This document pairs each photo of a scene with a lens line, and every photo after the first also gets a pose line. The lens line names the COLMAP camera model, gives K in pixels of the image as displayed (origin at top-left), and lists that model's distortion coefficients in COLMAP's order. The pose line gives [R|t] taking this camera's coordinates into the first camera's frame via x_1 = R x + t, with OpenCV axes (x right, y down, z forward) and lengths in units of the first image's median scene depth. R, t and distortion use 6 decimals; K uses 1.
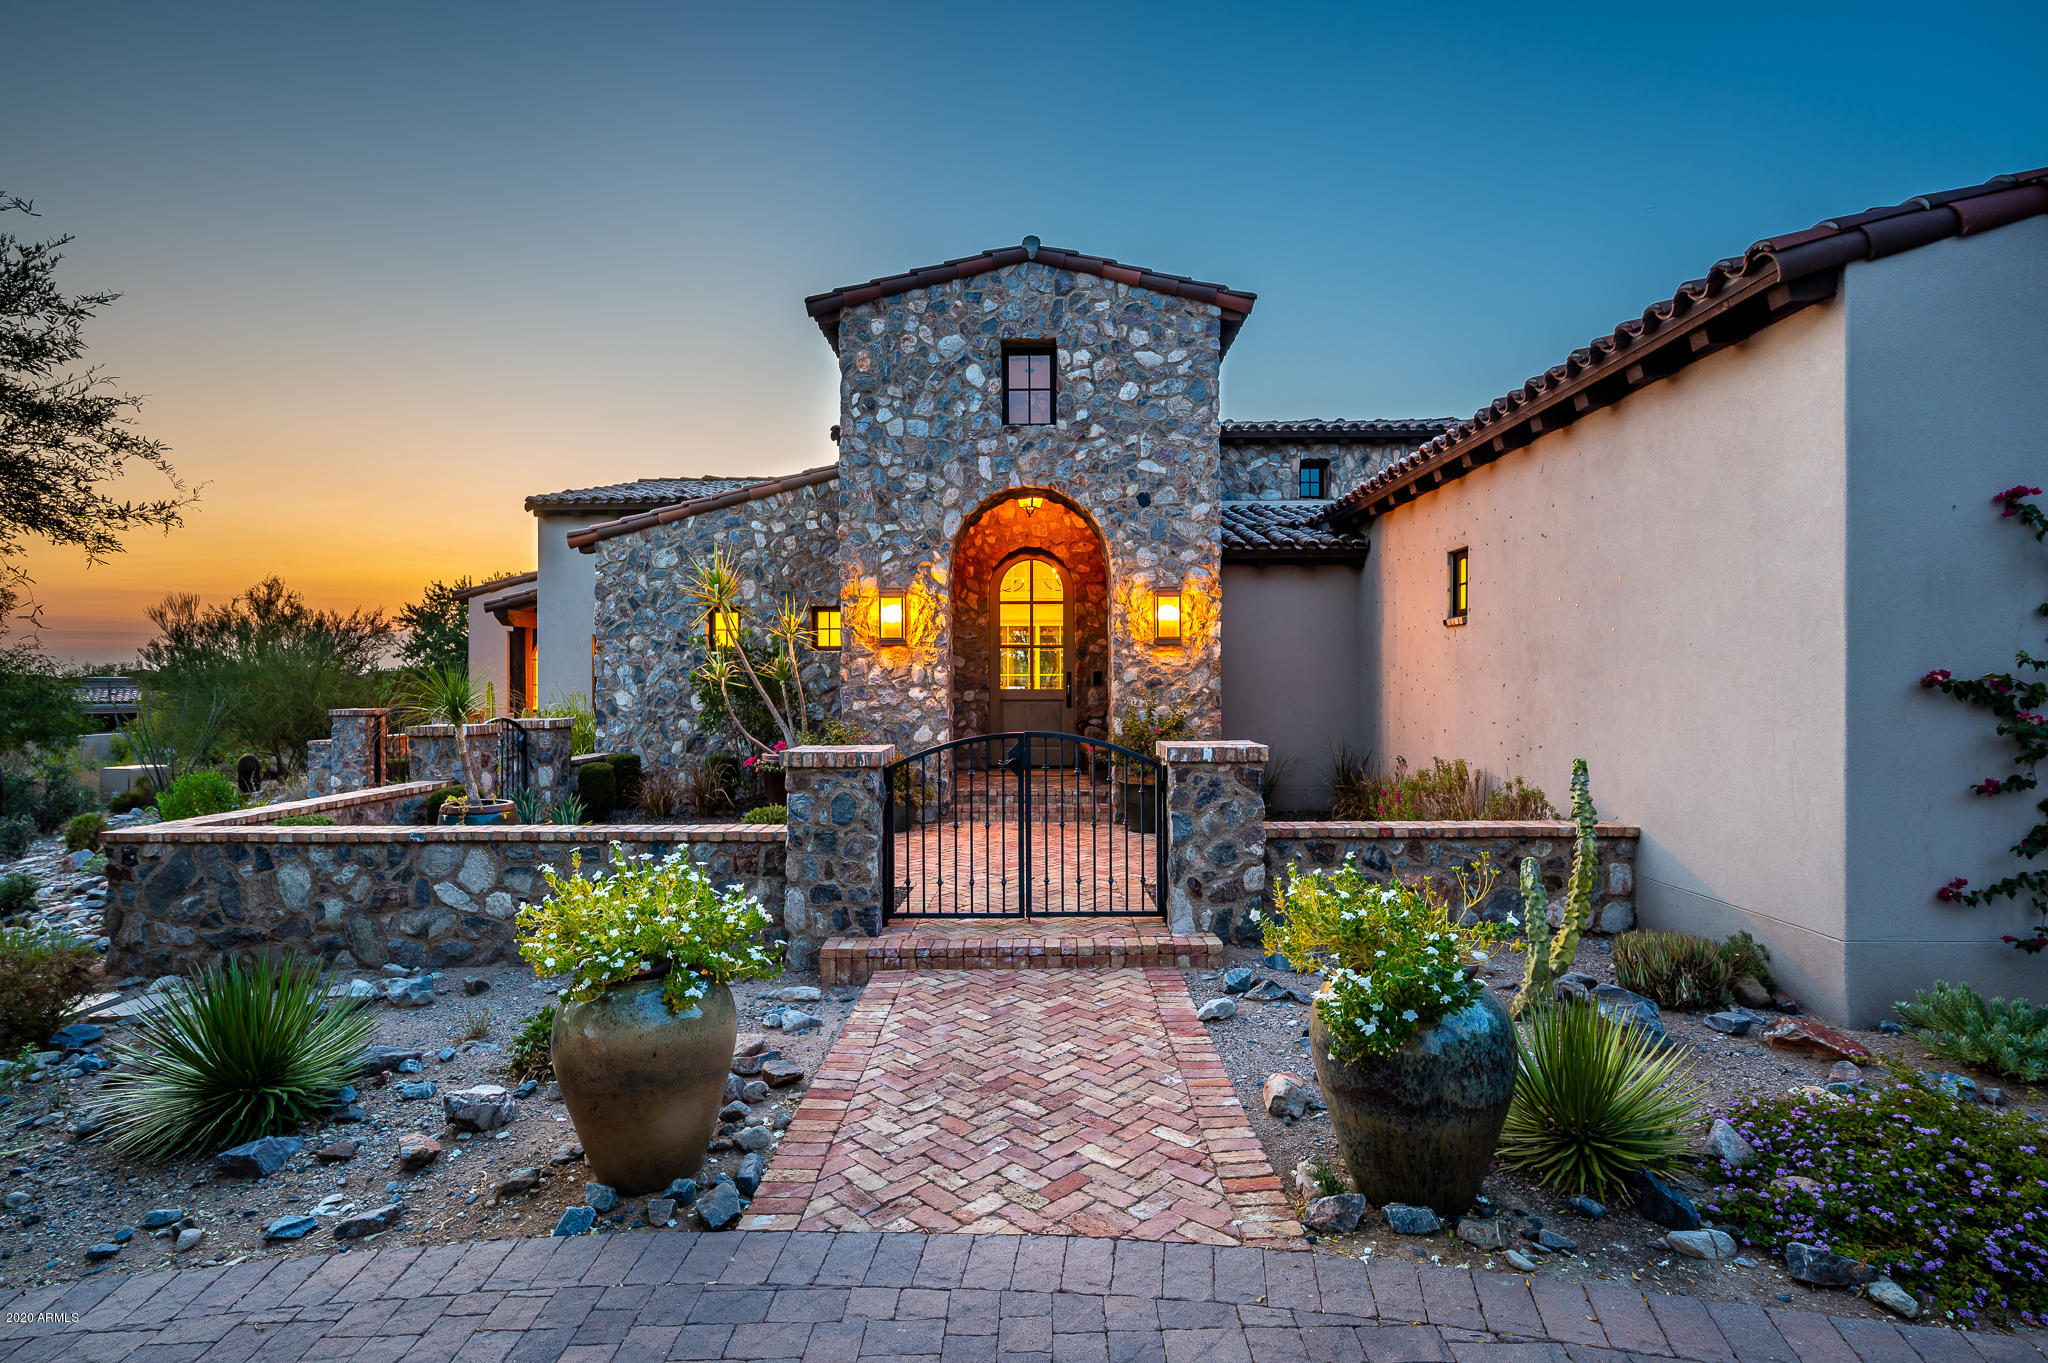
lens RADIAL K [[1085.2, 0, 1025.3], [0, 1085.2, 684.9], [0, 0, 1]] dist [0.000459, 0.000593]
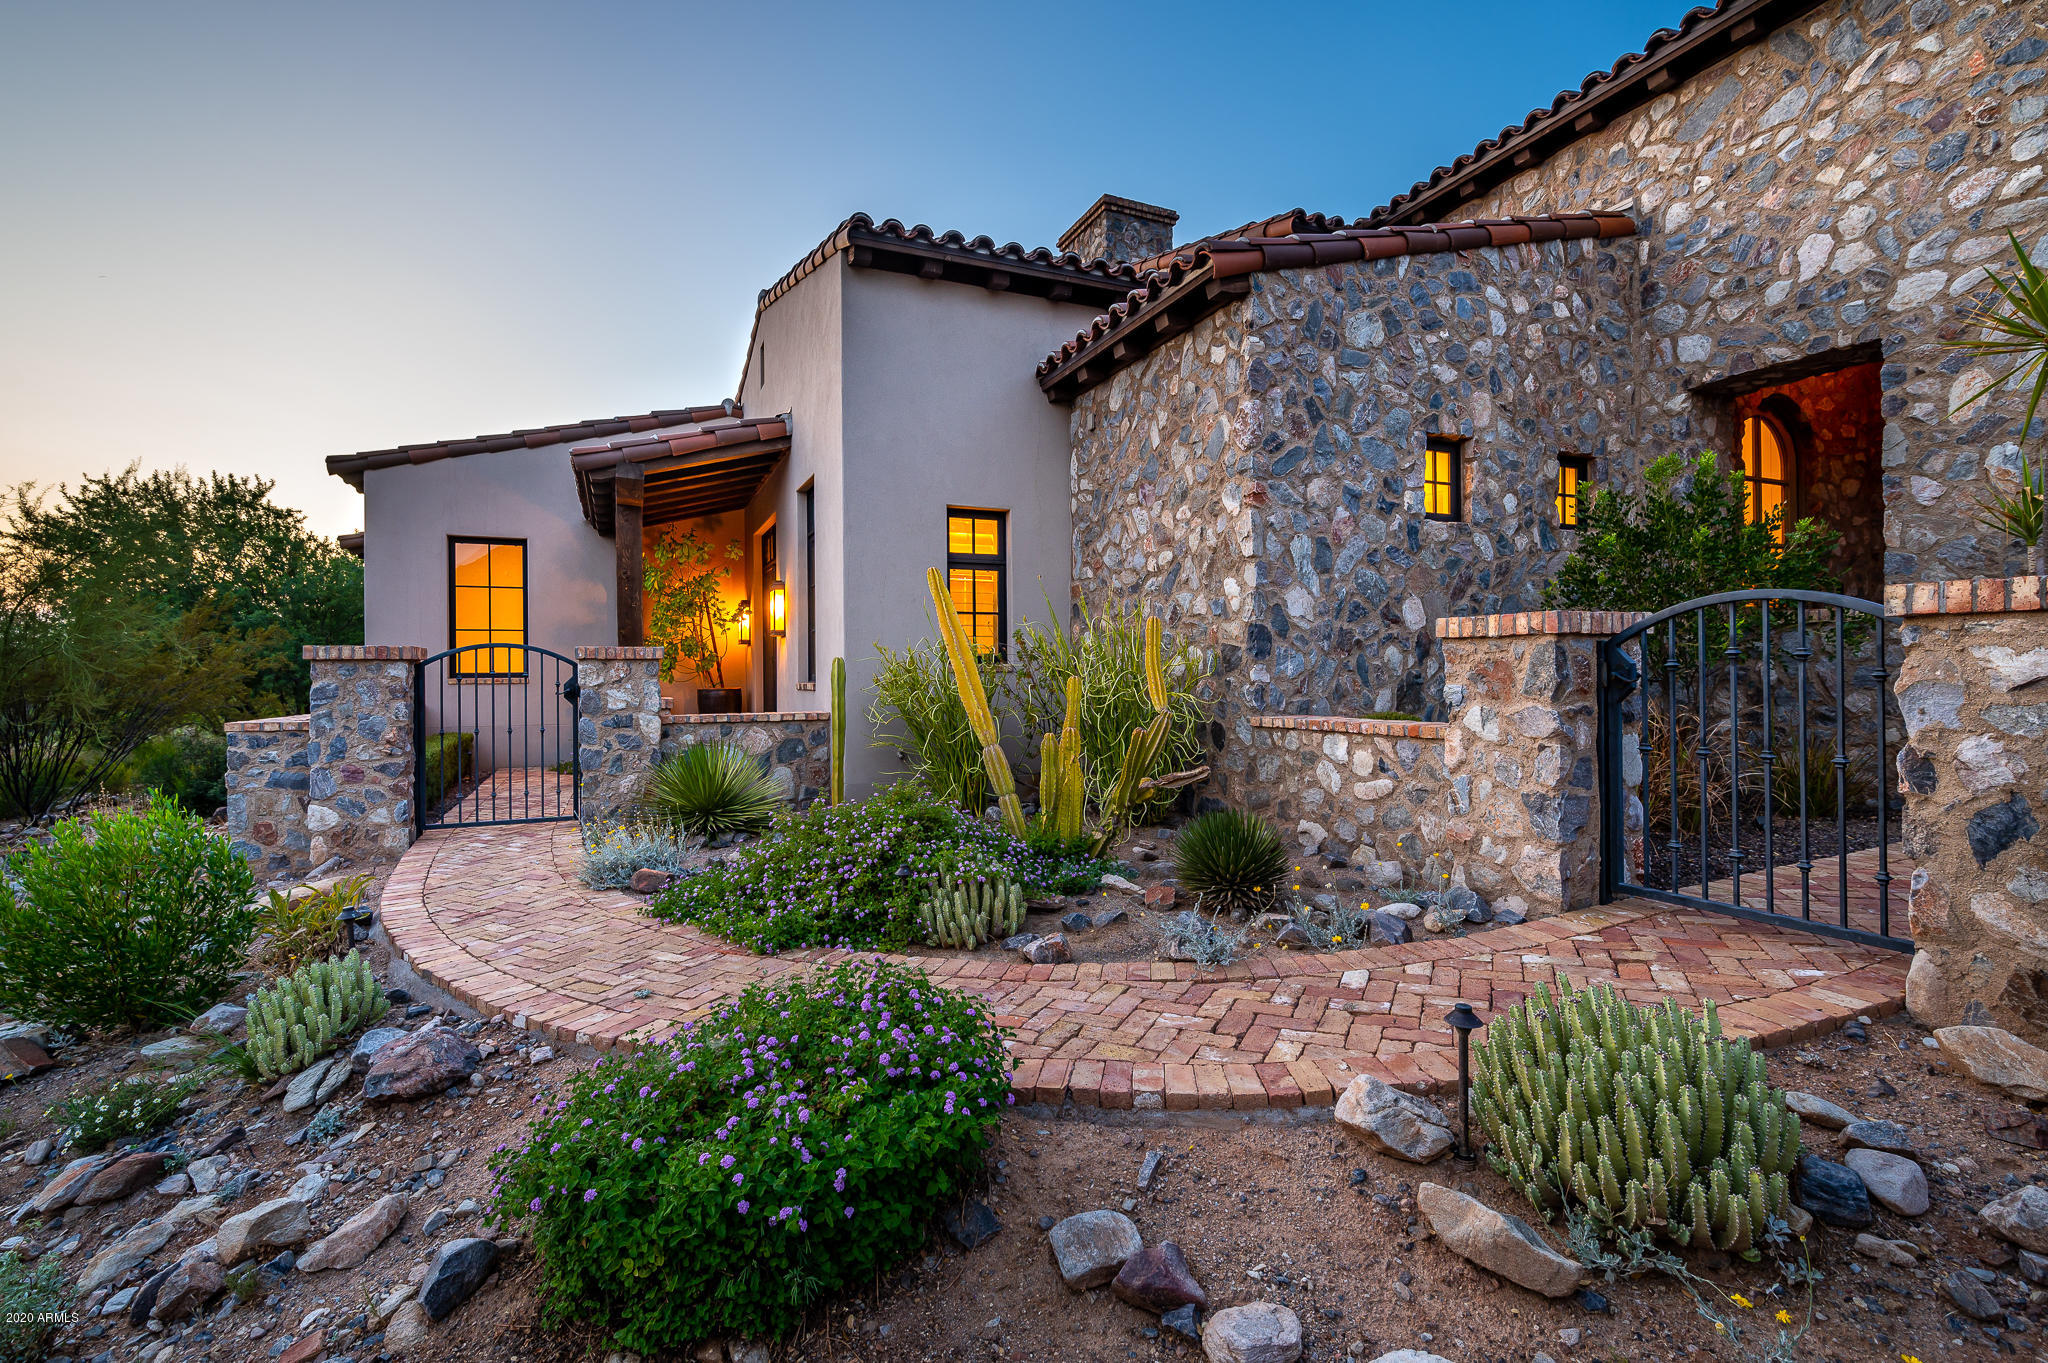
lens RADIAL K [[934.3, 0, 1022.4], [0, 934.3, 673.6], [0, 0, 1]] dist [0.000205, 0.000152]
pose [[0.899689, -0.004123, 0.436513, -0.667576], [0.007536, 0.999953, -0.006089, 0.046195], [-0.436467, 0.008767, 0.899677, 0.676760]]
